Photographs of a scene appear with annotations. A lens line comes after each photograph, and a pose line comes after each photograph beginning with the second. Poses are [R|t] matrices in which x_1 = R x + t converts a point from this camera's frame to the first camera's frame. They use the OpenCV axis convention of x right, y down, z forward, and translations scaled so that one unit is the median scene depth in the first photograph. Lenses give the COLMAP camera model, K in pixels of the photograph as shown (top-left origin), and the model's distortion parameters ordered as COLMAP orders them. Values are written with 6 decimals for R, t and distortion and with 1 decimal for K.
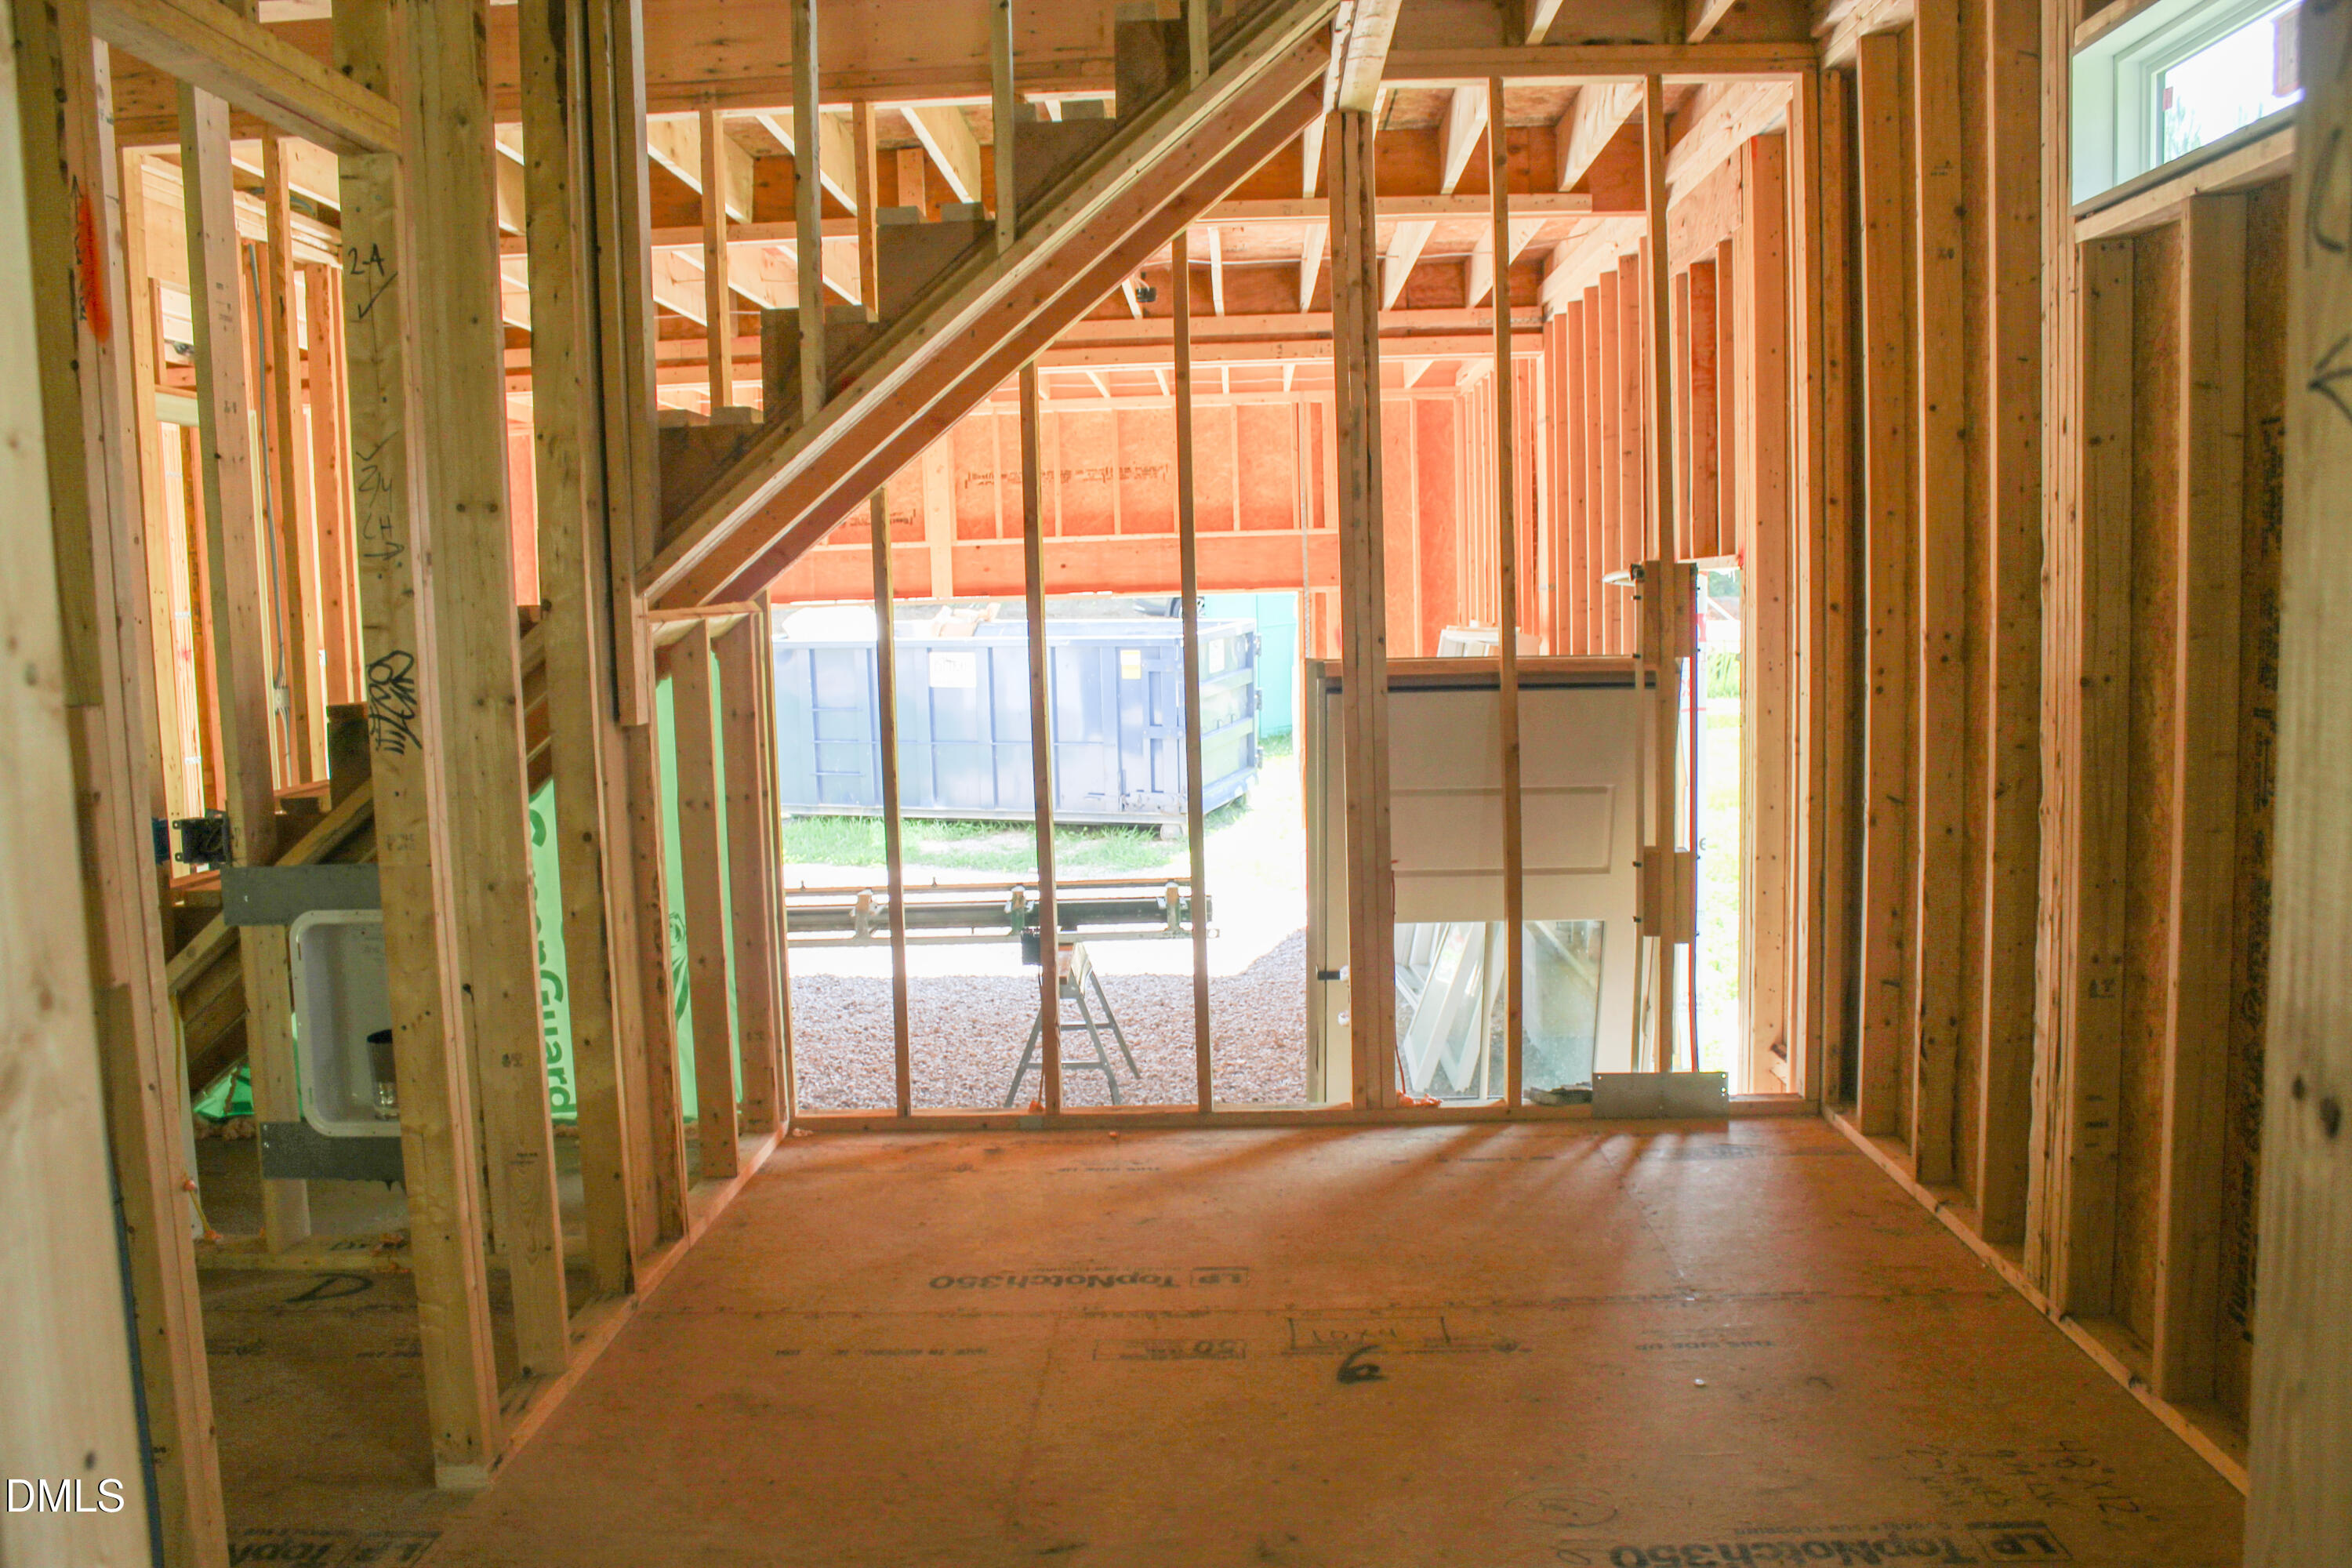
lens RADIAL K [[1946.7, 0, 1161.2], [0, 1946.7, 810.2], [0, 0, 1]] dist [-0.168839, 0.144736]
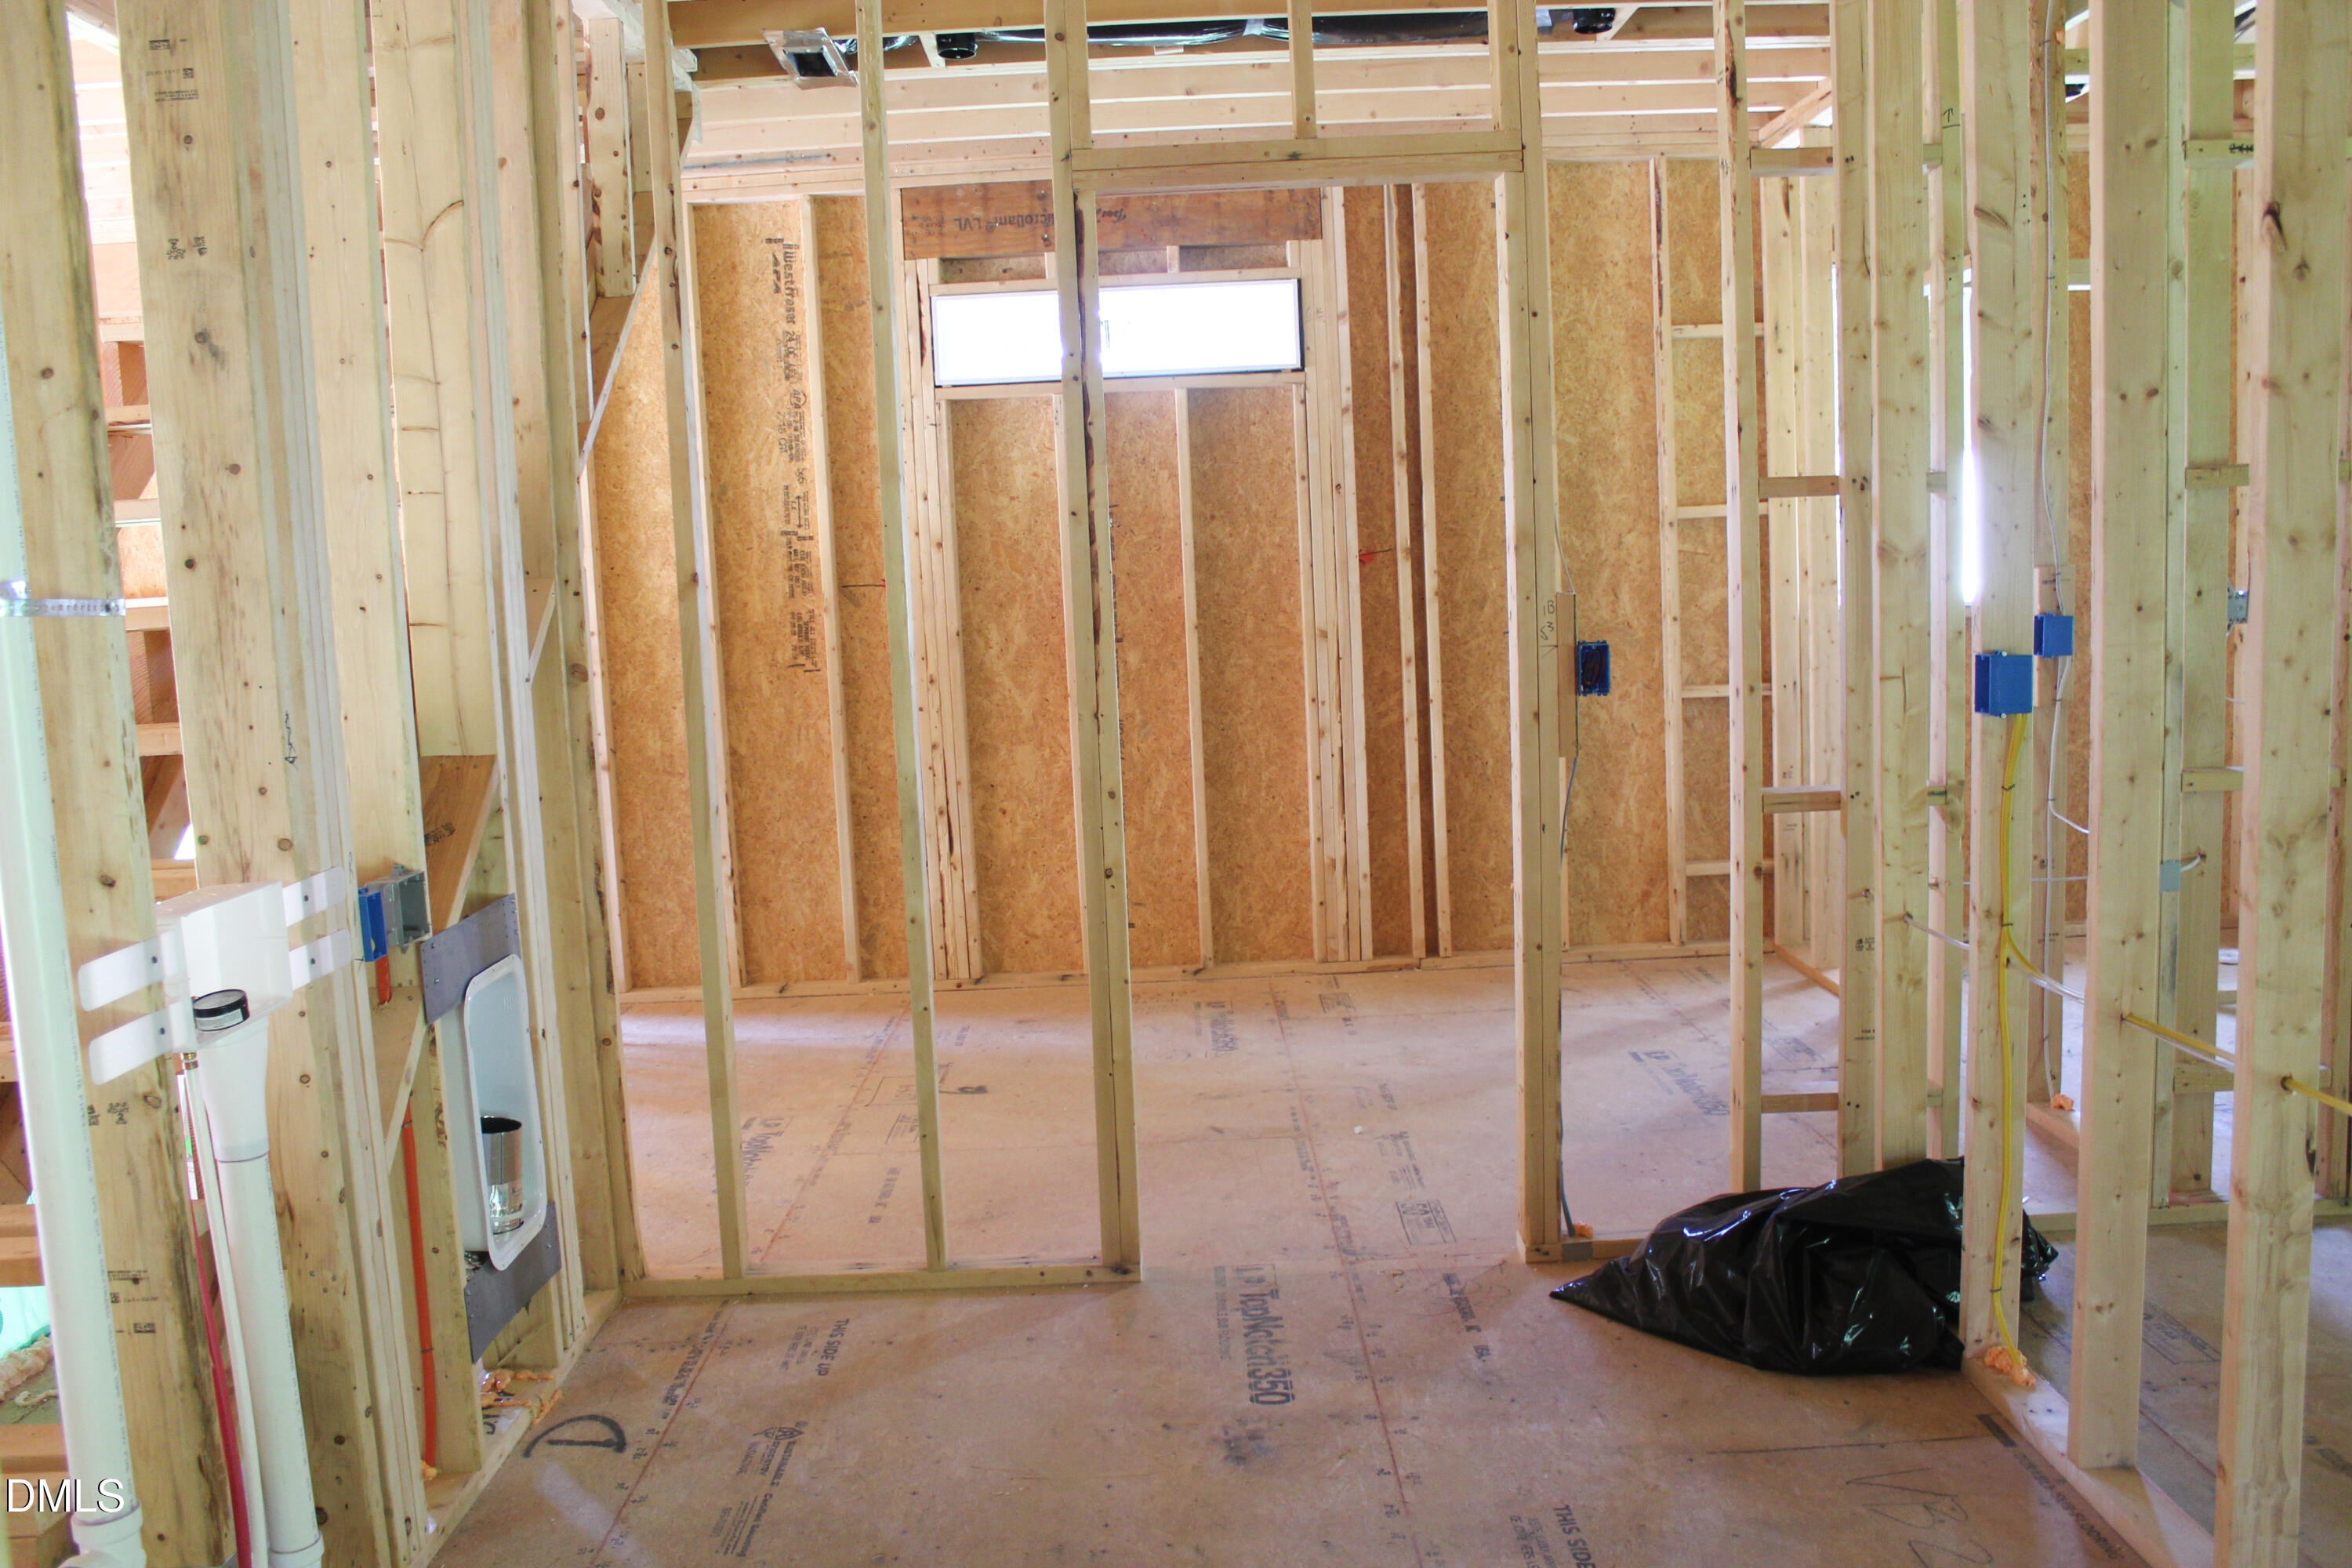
lens RADIAL K [[1946.7, 0, 1161.2], [0, 1946.7, 810.2], [0, 0, 1]] dist [-0.168839, 0.144736]
pose [[-0.049254, -0.087927, 0.994908, -1.293935], [0.153814, 0.983567, 0.094539, -0.041998], [-0.986872, 0.157687, -0.034920, 0.801256]]
